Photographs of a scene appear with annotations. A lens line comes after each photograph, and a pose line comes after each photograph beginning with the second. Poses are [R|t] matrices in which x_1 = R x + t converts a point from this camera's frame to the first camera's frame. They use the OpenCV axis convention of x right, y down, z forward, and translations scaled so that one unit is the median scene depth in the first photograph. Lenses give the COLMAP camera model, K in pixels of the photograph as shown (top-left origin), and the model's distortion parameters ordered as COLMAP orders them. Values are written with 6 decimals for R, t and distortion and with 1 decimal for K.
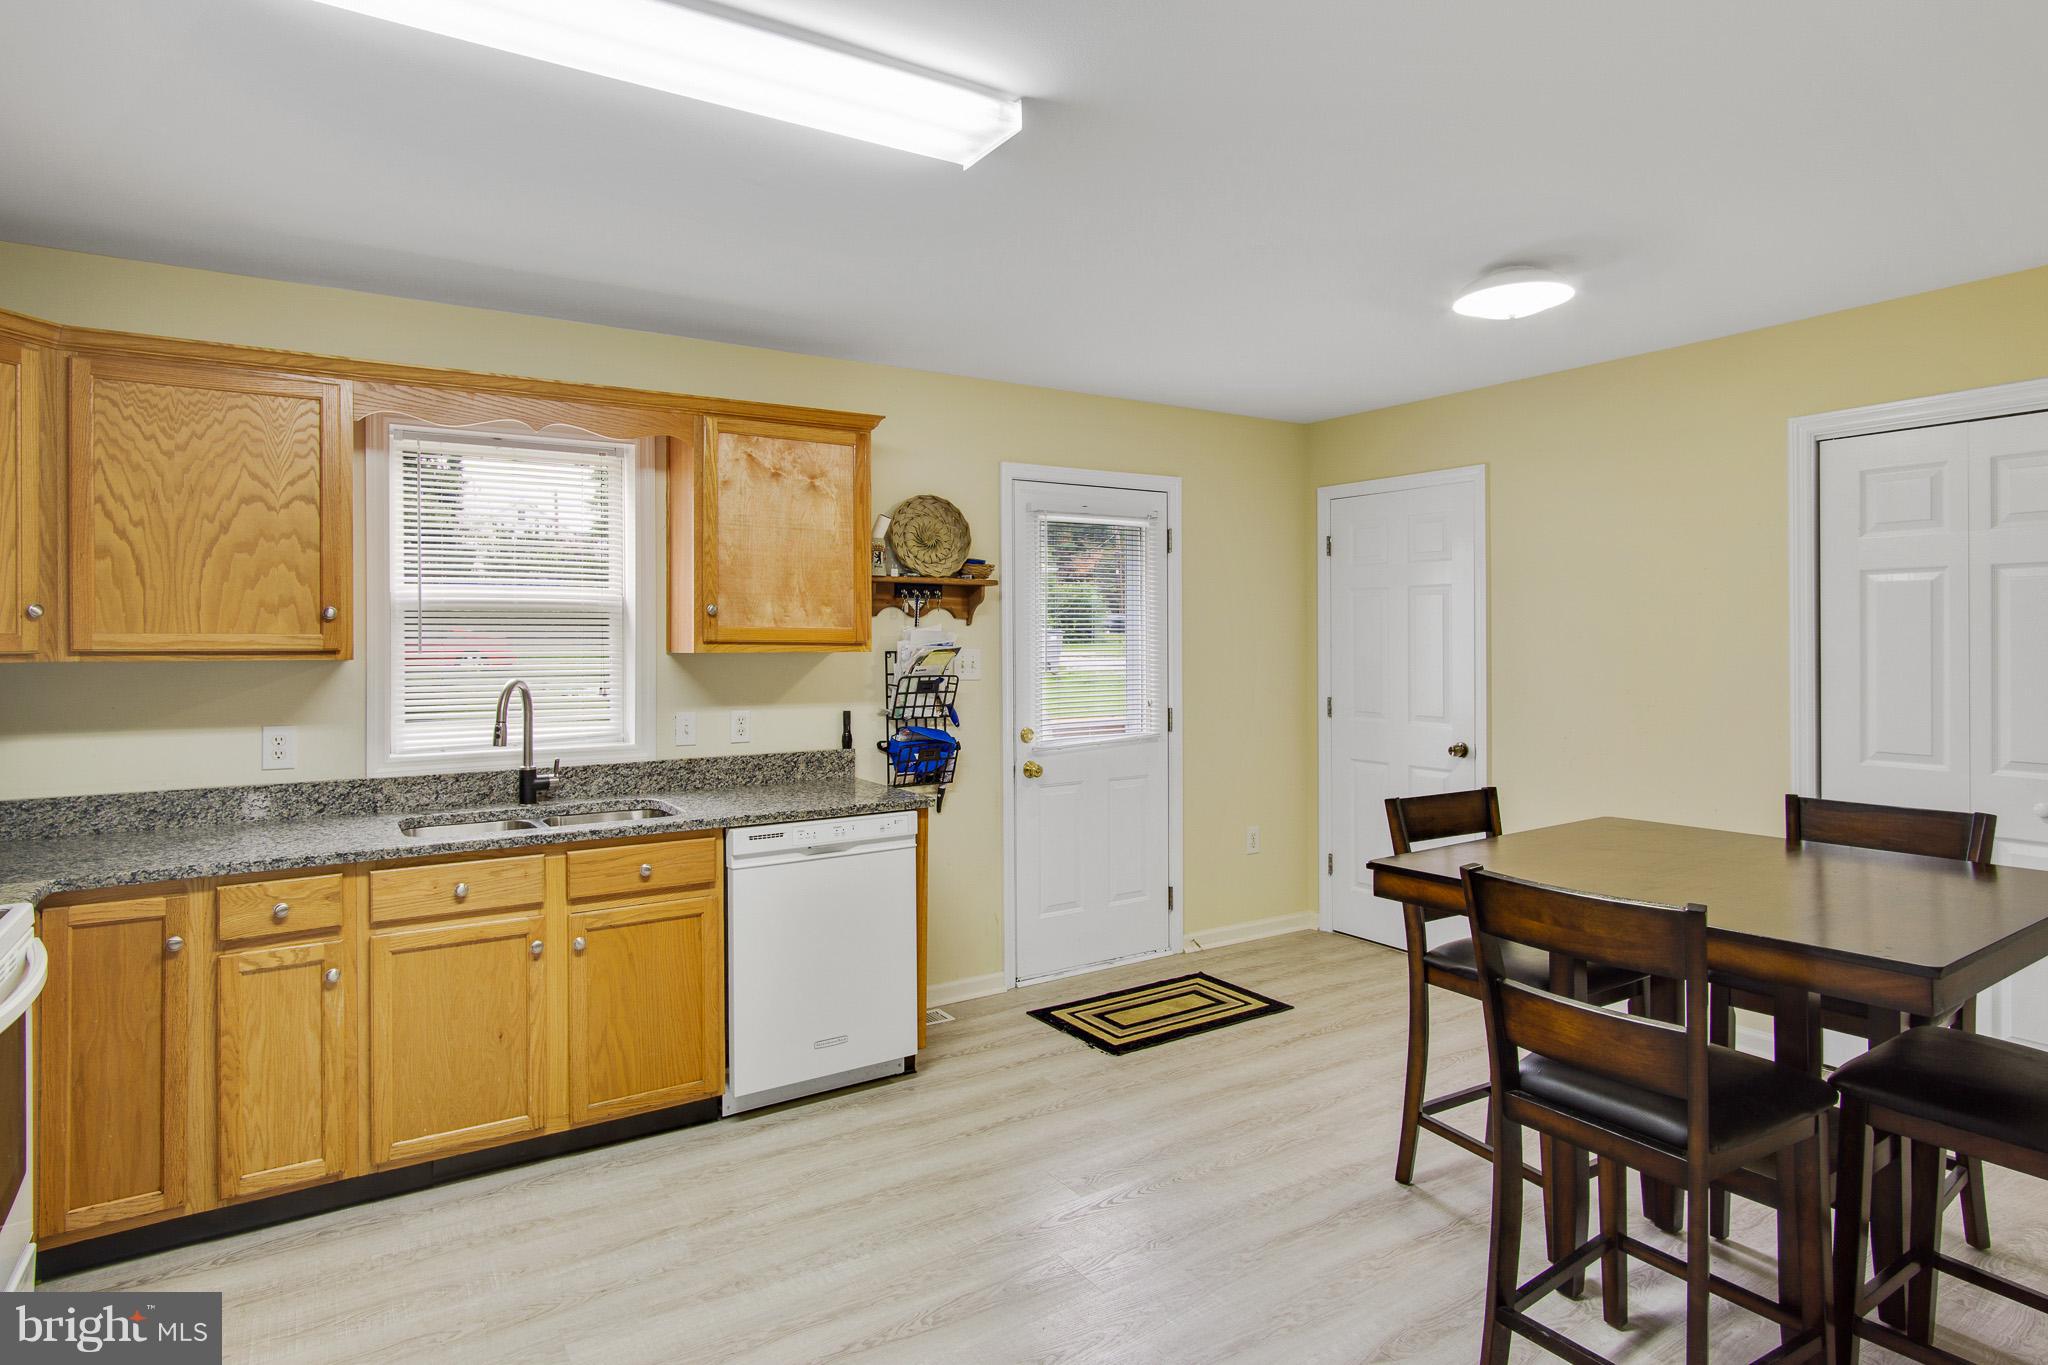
lens RADIAL K [[1115.8, 0, 1011.4], [0, 1115.8, 643.8], [0, 0, 1]] dist [0.002221, 0.000372]
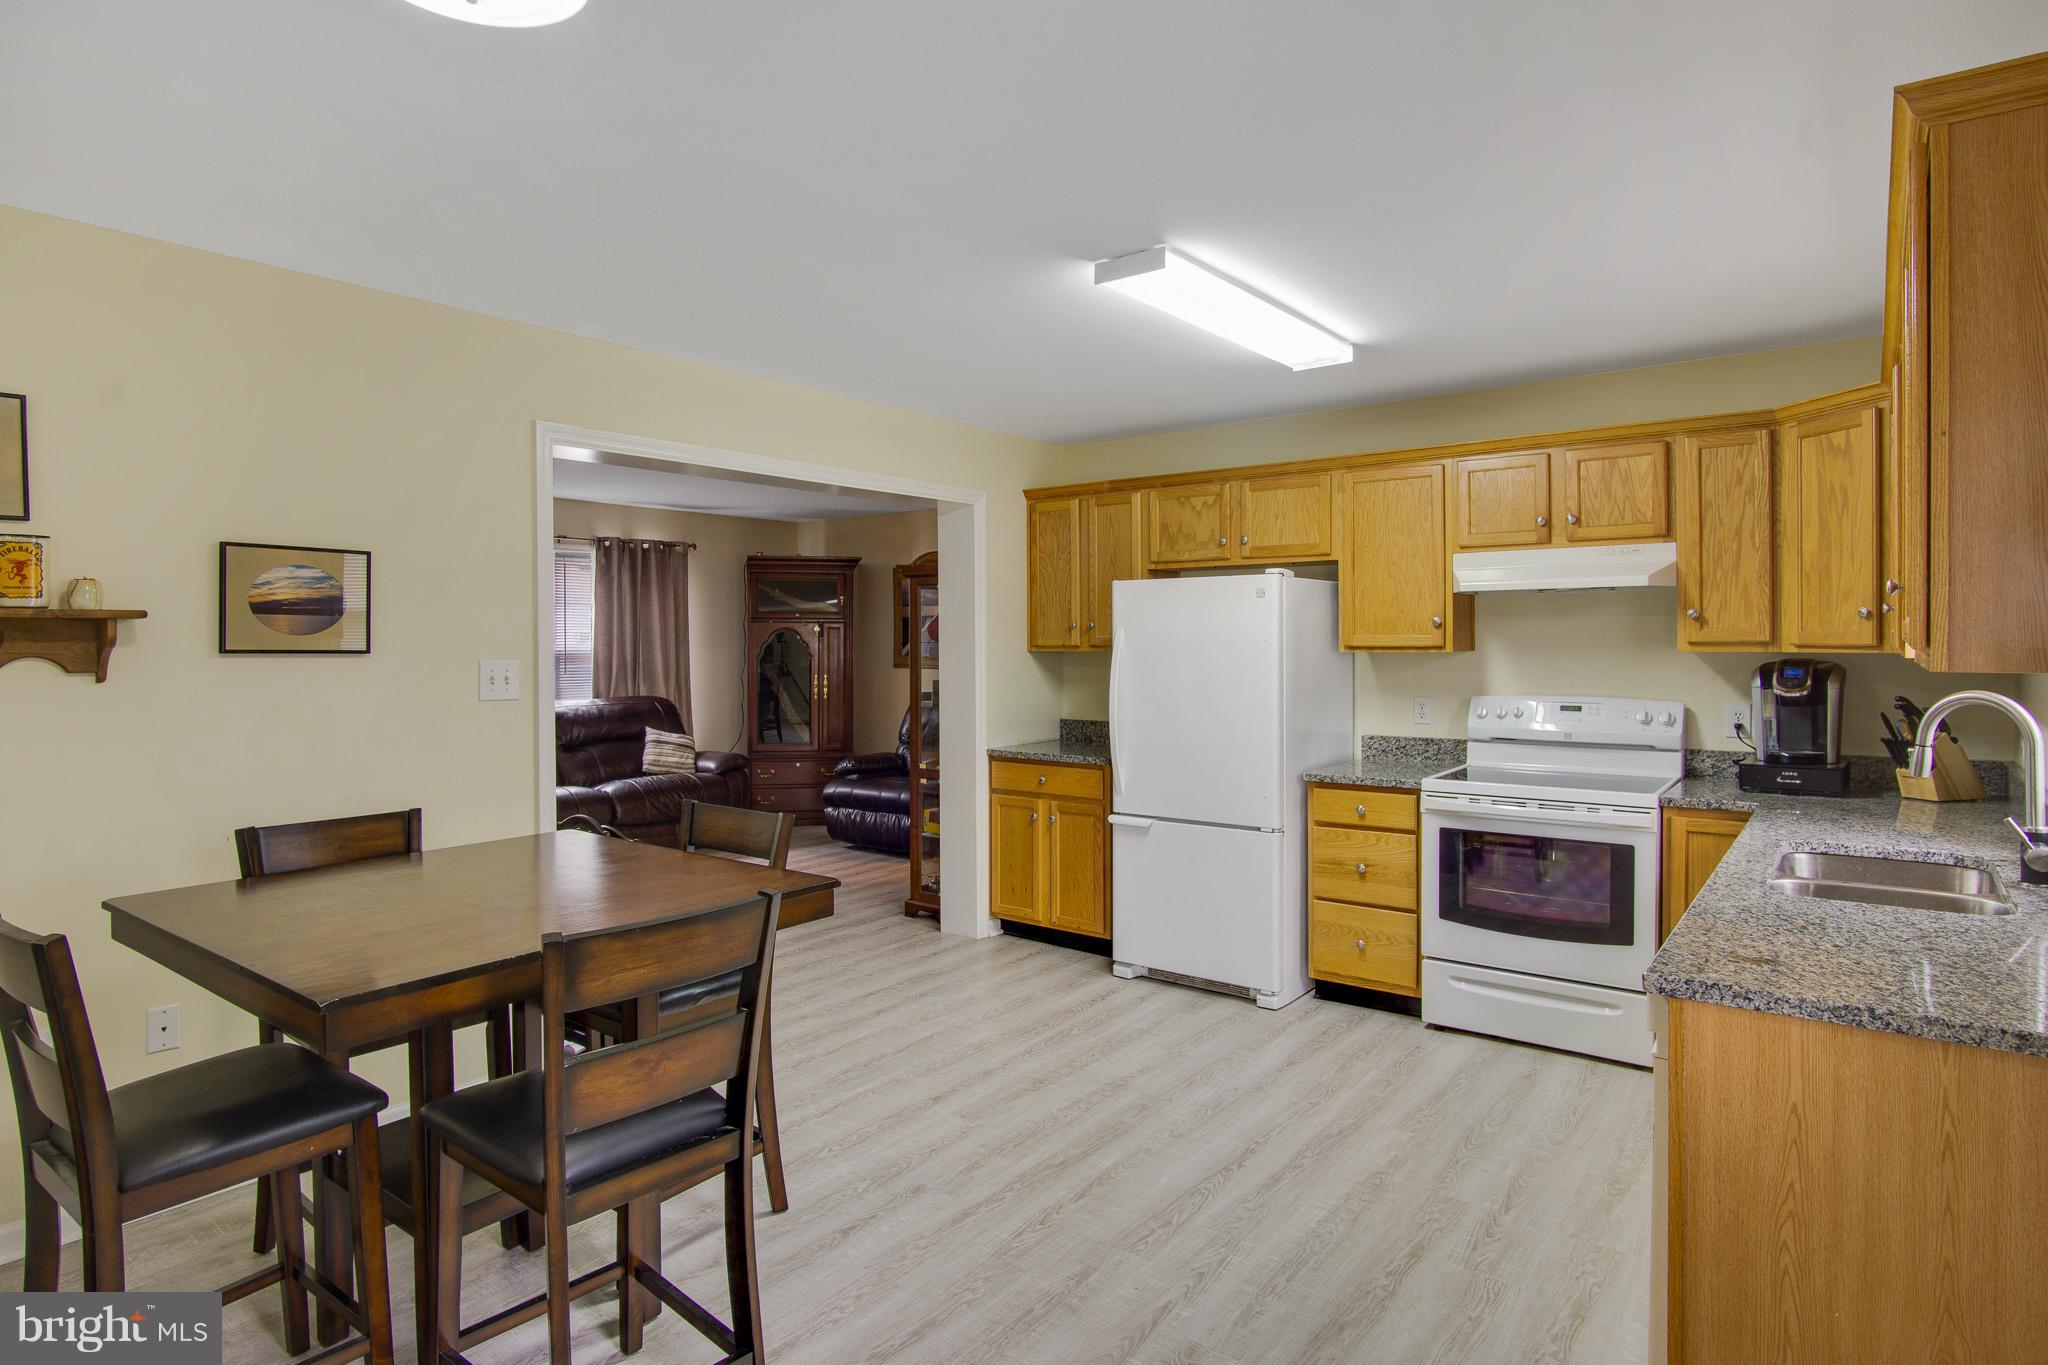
lens RADIAL K [[1104.3, 0, 1021.5], [0, 1104.3, 651.0], [0, 0, 1]] dist [-0.026878, 0.001060]
pose [[-0.938523, 0.013742, -0.344944, 0.416226], [0.008219, 0.999814, 0.017469, -0.013505], [0.345119, 0.013560, -0.938461, 1.625857]]
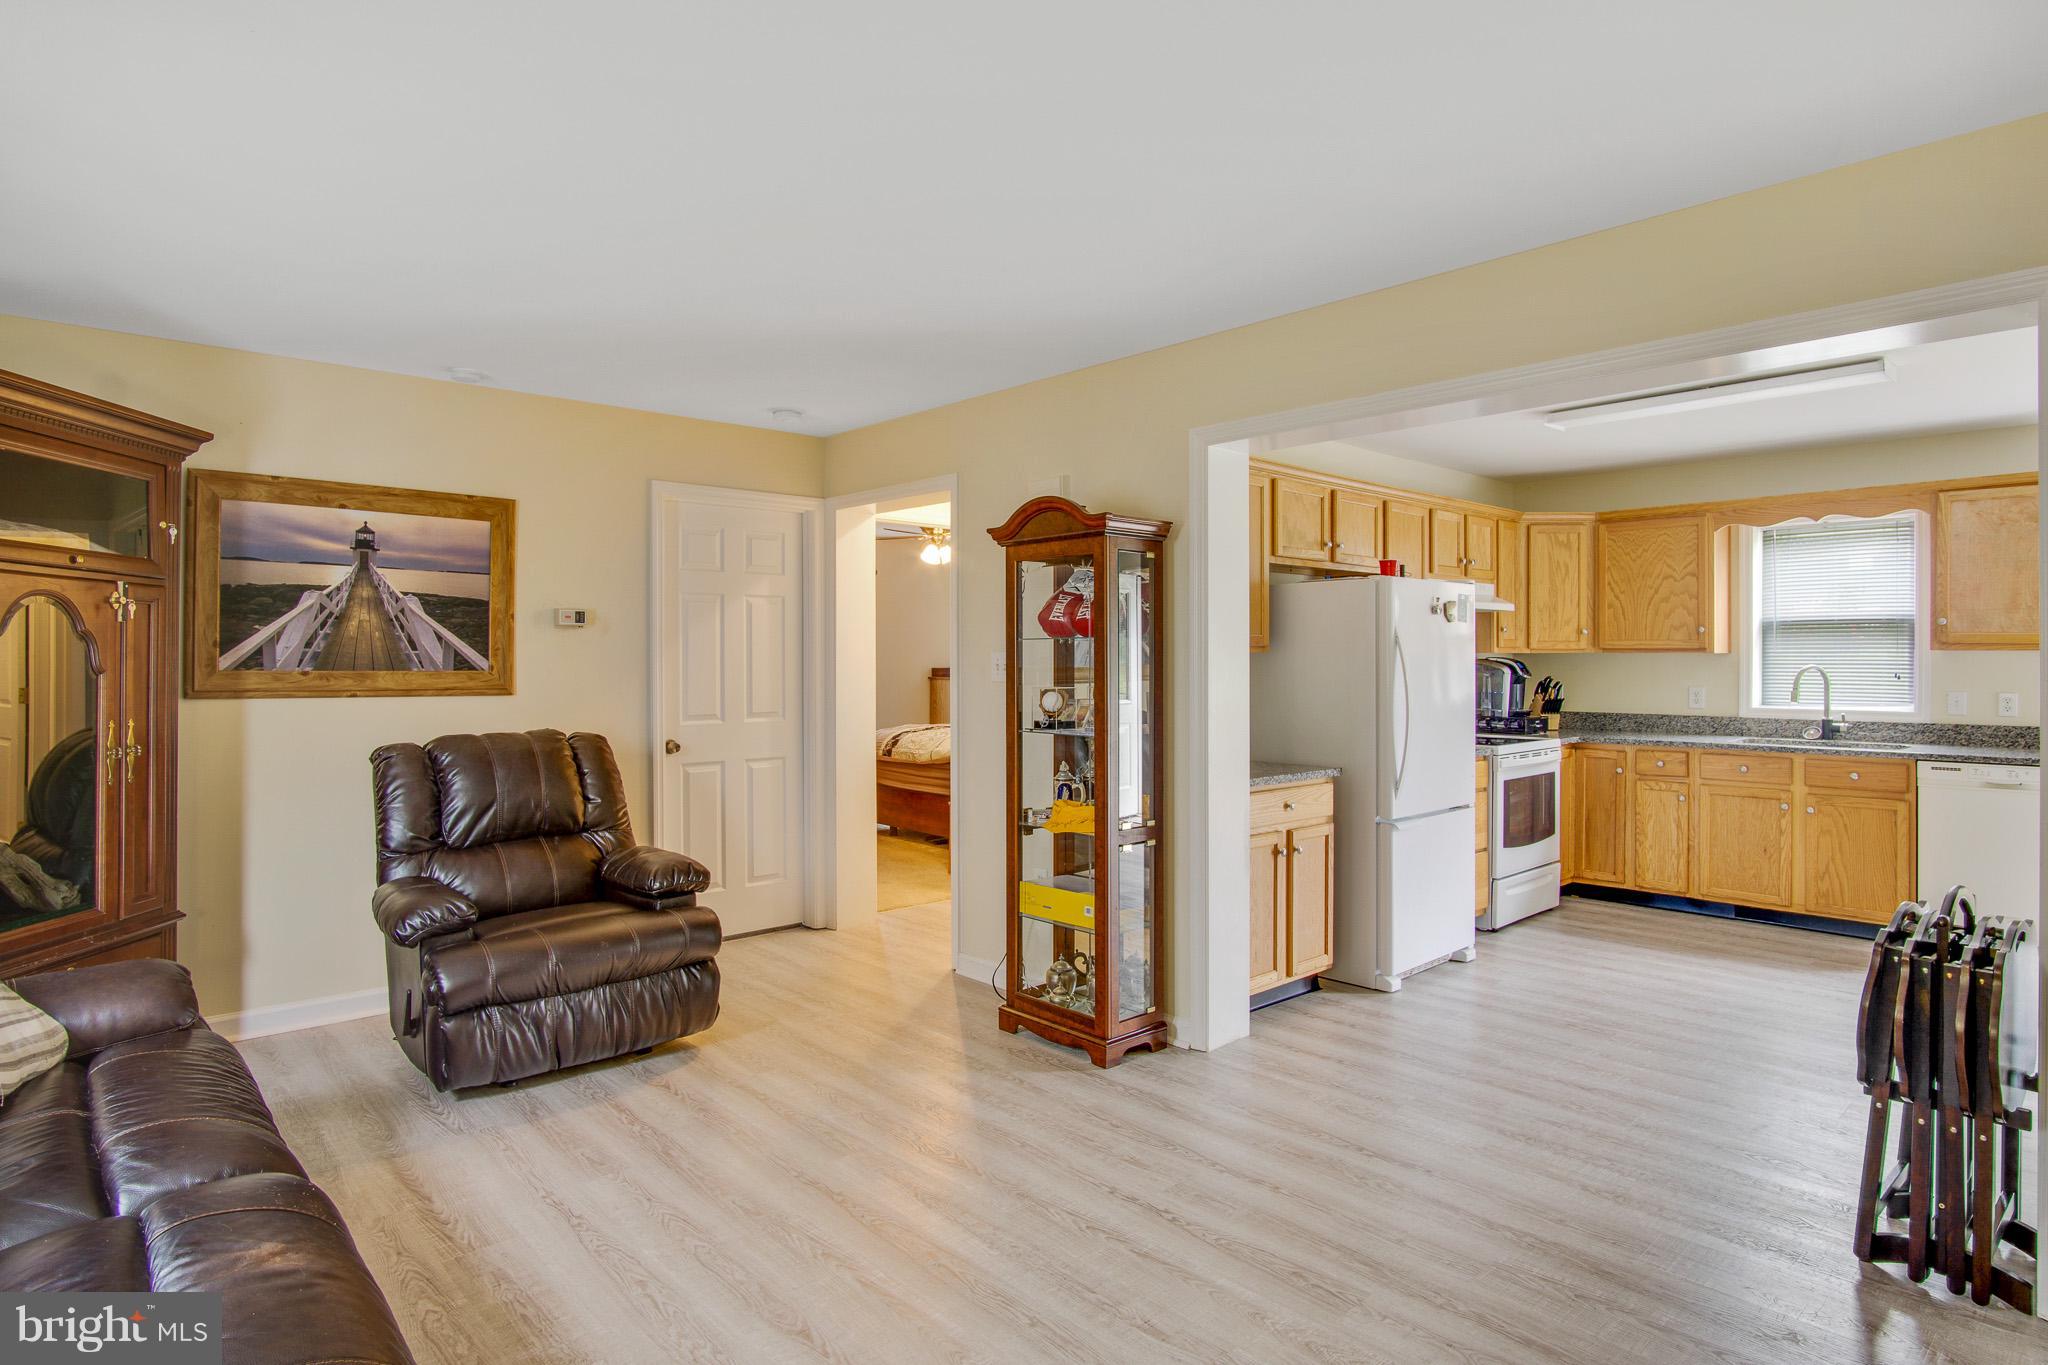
lens RADIAL K [[1104.3, 0, 1021.5], [0, 1104.3, 651.0], [0, 0, 1]] dist [-0.026878, 0.001060]
pose [[0.174914, -0.001989, -0.984582, 1.134507], [-0.004885, 0.999984, -0.002888, 0.023001], [0.984572, 0.005315, 0.174901, -0.566238]]
